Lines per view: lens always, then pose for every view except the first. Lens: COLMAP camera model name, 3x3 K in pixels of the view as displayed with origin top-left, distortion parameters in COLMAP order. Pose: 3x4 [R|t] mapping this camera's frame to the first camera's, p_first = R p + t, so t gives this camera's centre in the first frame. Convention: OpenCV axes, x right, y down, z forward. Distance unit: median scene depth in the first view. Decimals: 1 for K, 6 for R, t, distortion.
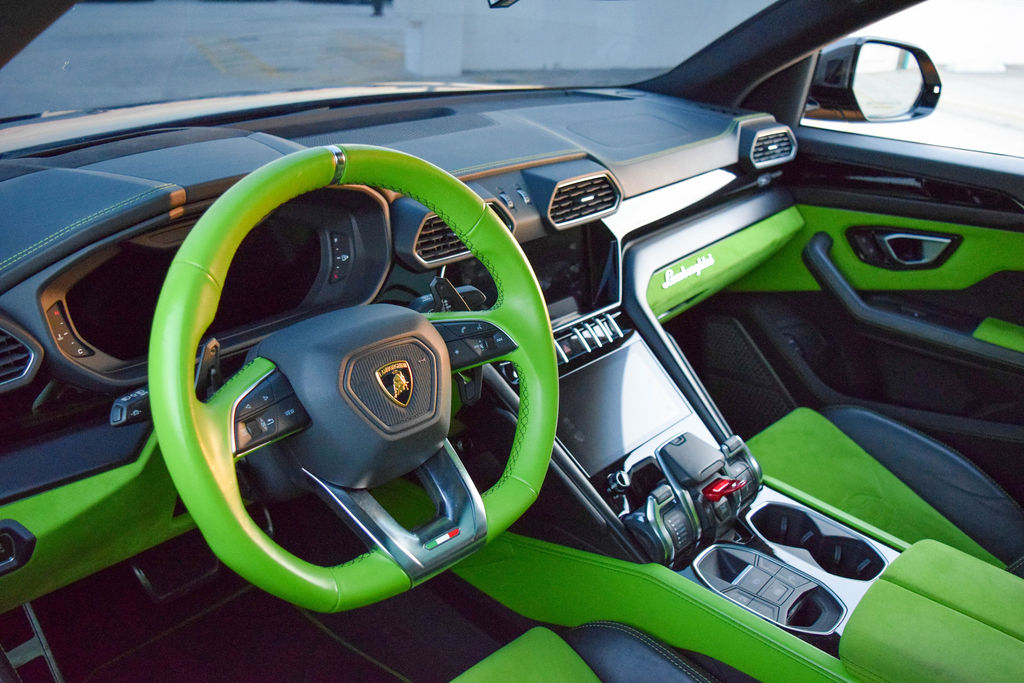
lens RADIAL K [[922.1, 0, 512.0], [0, 922.1, 341.5], [0, 0, 1]] dist [-0.097825, 0.003712]
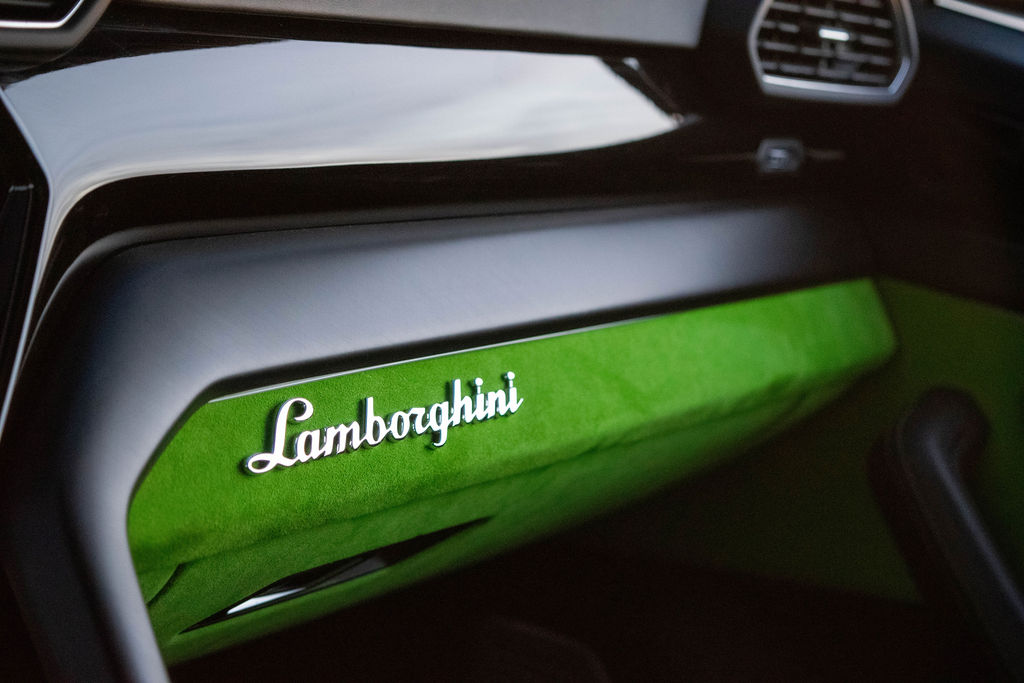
lens RADIAL K [[2073.3, 0, 512.0], [0, 2073.3, 341.5], [0, 0, 1]] dist [0.008473, 0.000965]
pose [[0.968380, 0.193235, 0.157800, 0.120398], [-0.172159, 0.975370, -0.137897, -0.027873], [-0.180559, 0.106370, 0.977795, 0.446720]]
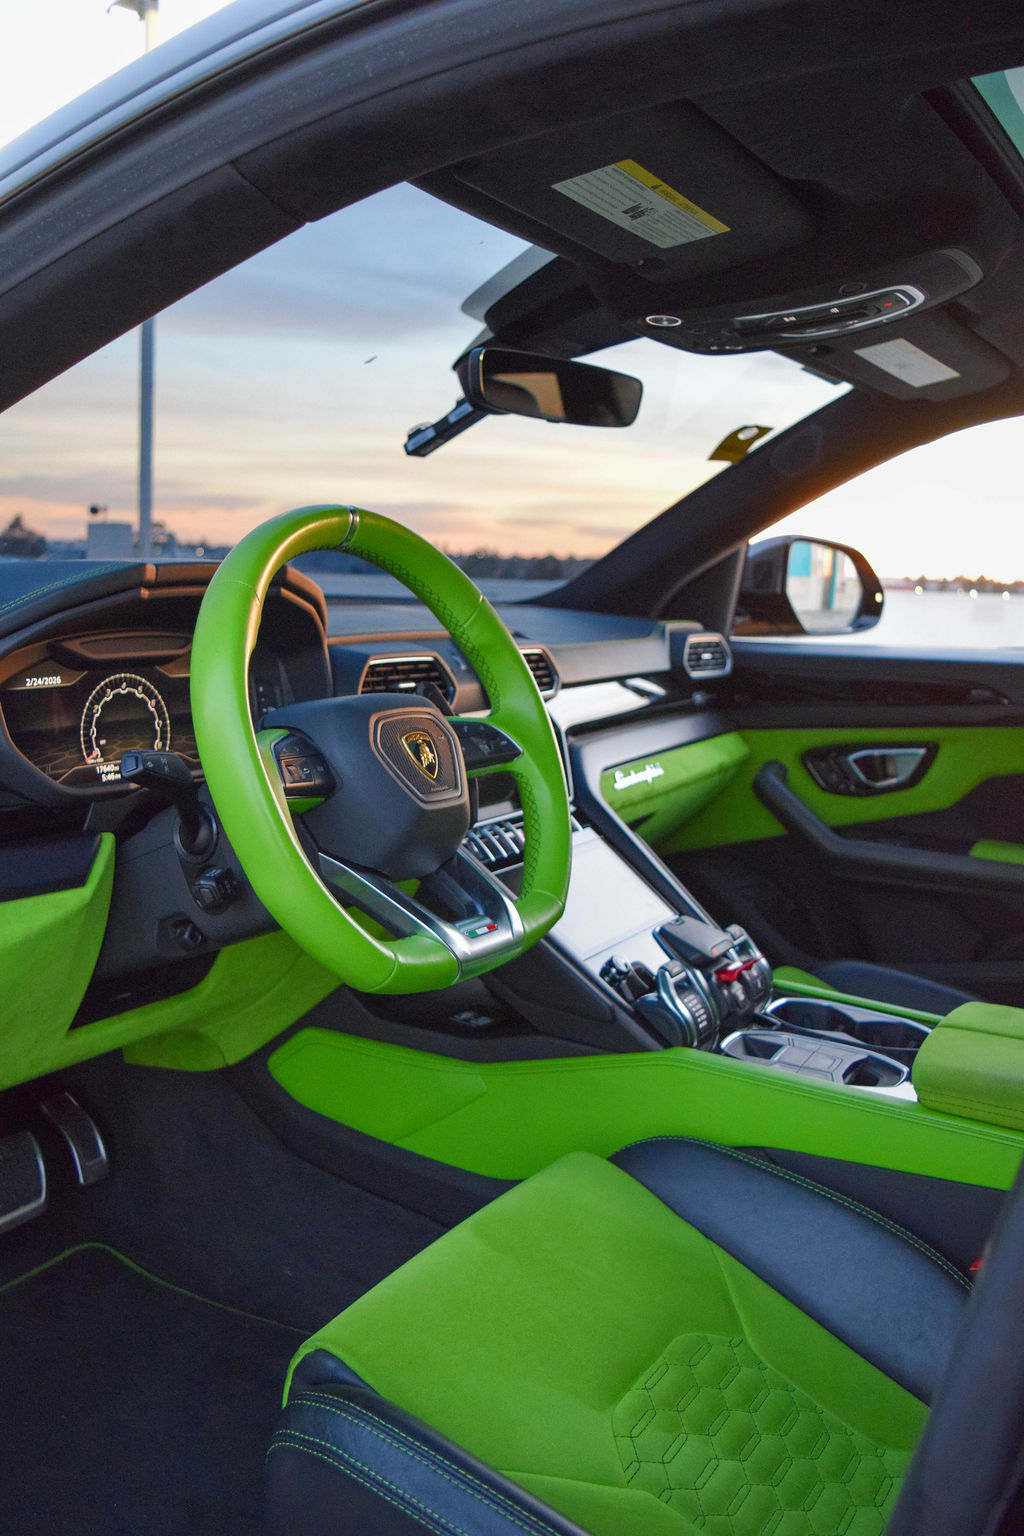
lens RADIAL K [[1383.2, 0, 510.2], [0, 1383.2, 726.2], [0, 0, 1]] dist [-0.097825, 0.003712]
pose [[0.979916, -0.028469, 0.197370, -0.144358], [0.084104, 0.956423, -0.279610, 0.190379], [-0.180809, 0.290594, 0.939608, -0.139464]]
